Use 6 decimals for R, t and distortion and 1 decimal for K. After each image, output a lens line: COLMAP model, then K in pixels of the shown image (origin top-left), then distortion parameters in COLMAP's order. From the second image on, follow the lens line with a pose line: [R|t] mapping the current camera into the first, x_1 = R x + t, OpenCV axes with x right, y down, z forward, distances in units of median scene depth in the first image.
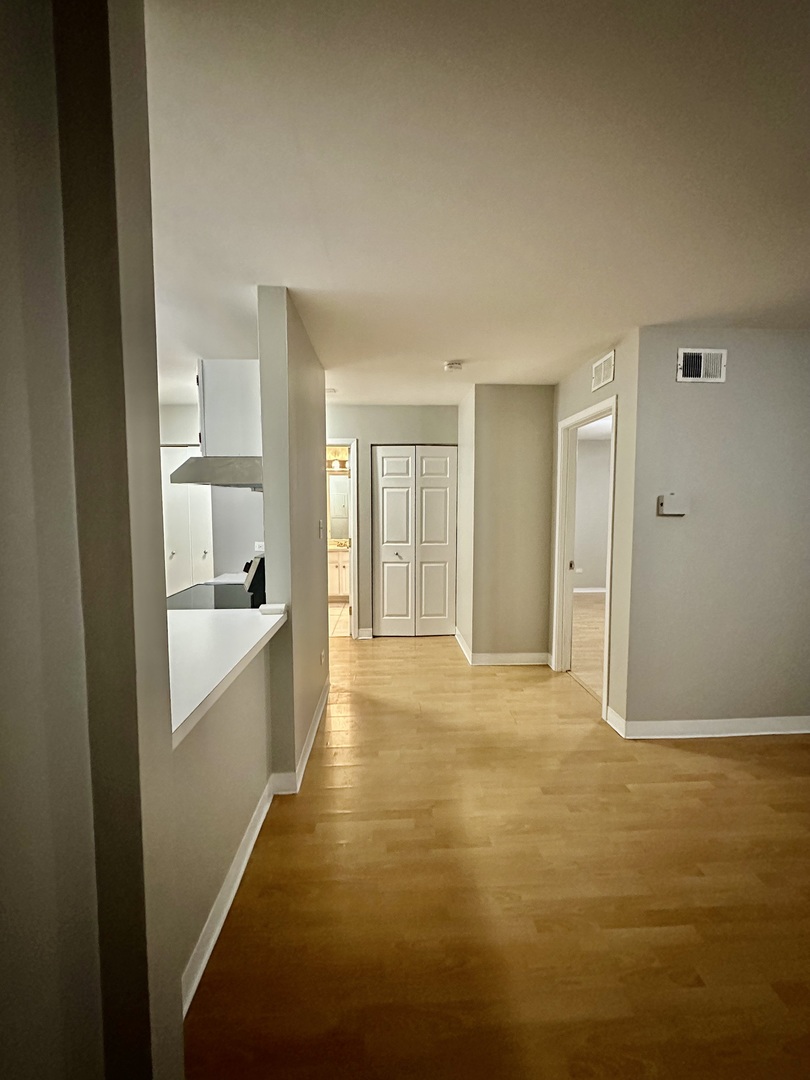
lens RADIAL K [[451.2, 0, 405.8], [0, 451.2, 541.7], [0, 0, 1]] dist [-0.000512, 0.000125]
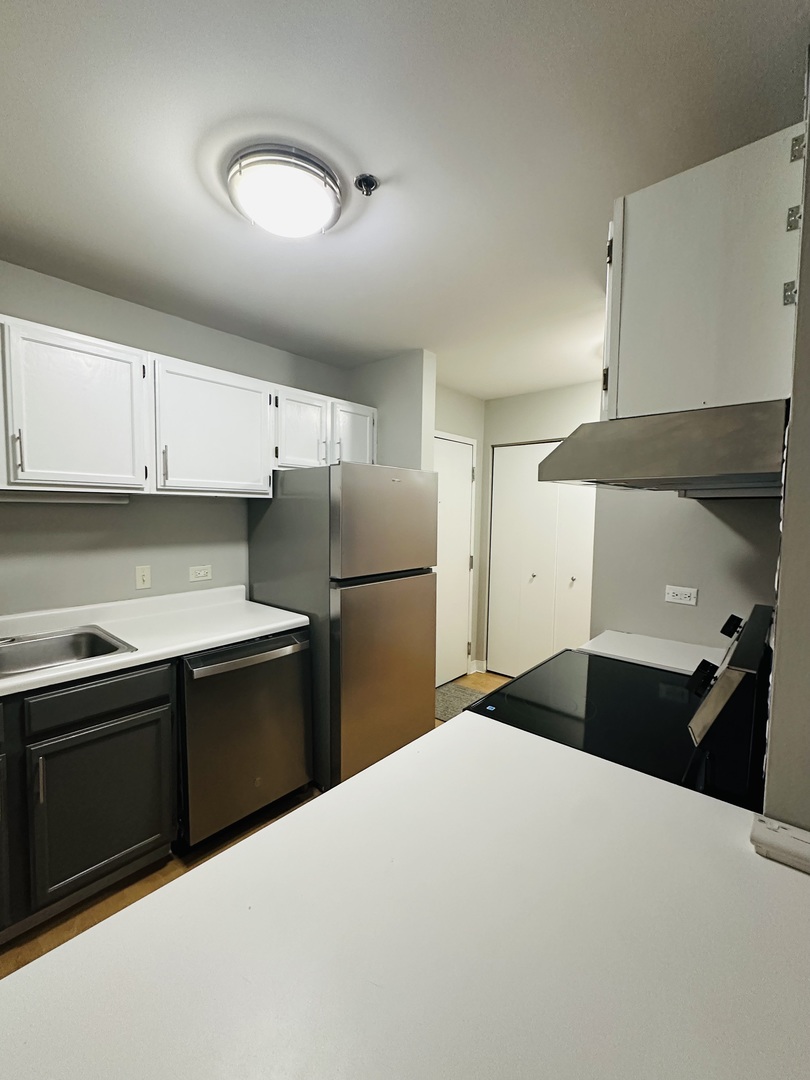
lens RADIAL K [[451.2, 0, 404.1], [0, 451.2, 539.1], [0, 0, 1]] dist [-0.000512, 0.000125]
pose [[0.726796, 0.061874, -0.684061, -0.216160], [-0.065915, 0.997621, 0.020203, -0.051446], [0.683683, 0.030406, 0.729145, 0.412174]]
